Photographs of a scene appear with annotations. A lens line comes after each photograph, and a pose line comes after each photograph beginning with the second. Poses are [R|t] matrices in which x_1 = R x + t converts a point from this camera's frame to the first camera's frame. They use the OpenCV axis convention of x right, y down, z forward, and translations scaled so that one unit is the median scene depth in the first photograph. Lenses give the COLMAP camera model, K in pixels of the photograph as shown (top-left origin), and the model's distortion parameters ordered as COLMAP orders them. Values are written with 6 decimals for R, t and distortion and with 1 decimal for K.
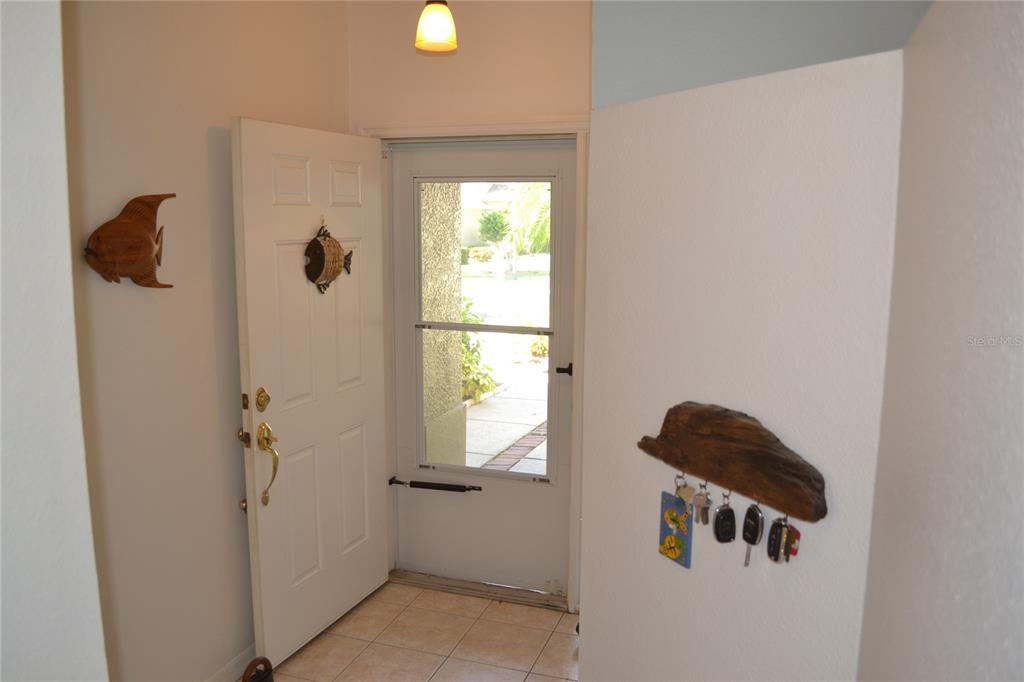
lens RADIAL K [[824.5, 0, 512.1], [0, 824.5, 341.3], [0, 0, 1]] dist [-0.074583, 0.009759]
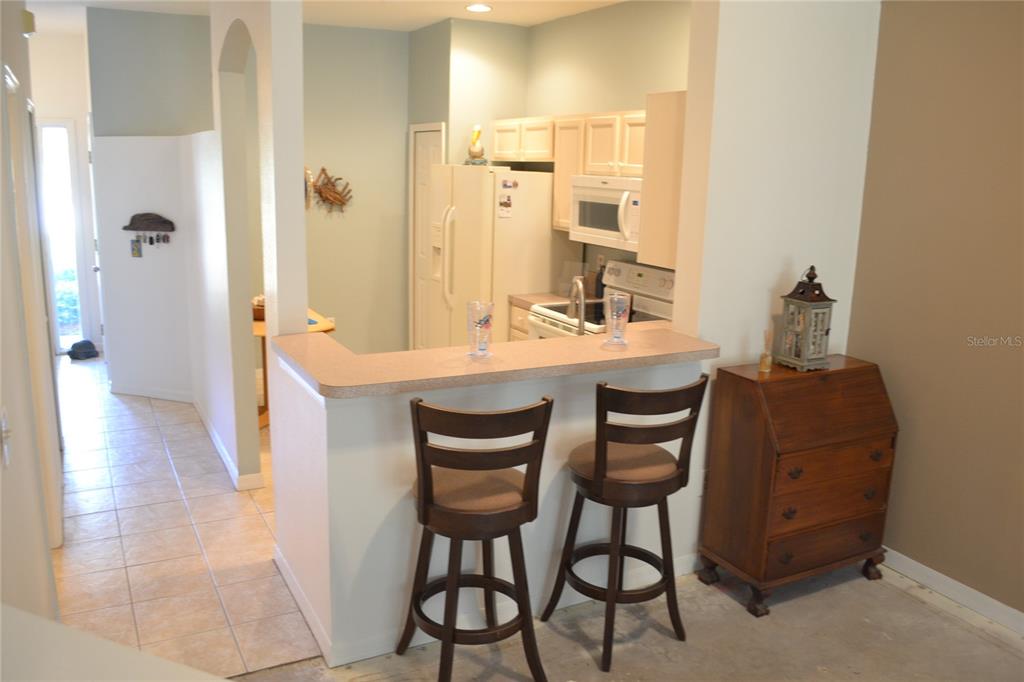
lens RADIAL K [[824.5, 0, 511.1], [0, 824.5, 341.7], [0, 0, 1]] dist [-0.074583, 0.009759]
pose [[0.675360, -0.150746, 0.721917, -1.522513], [0.101283, 0.988570, 0.111675, 0.436679], [-0.730500, -0.002302, 0.682909, -3.092972]]
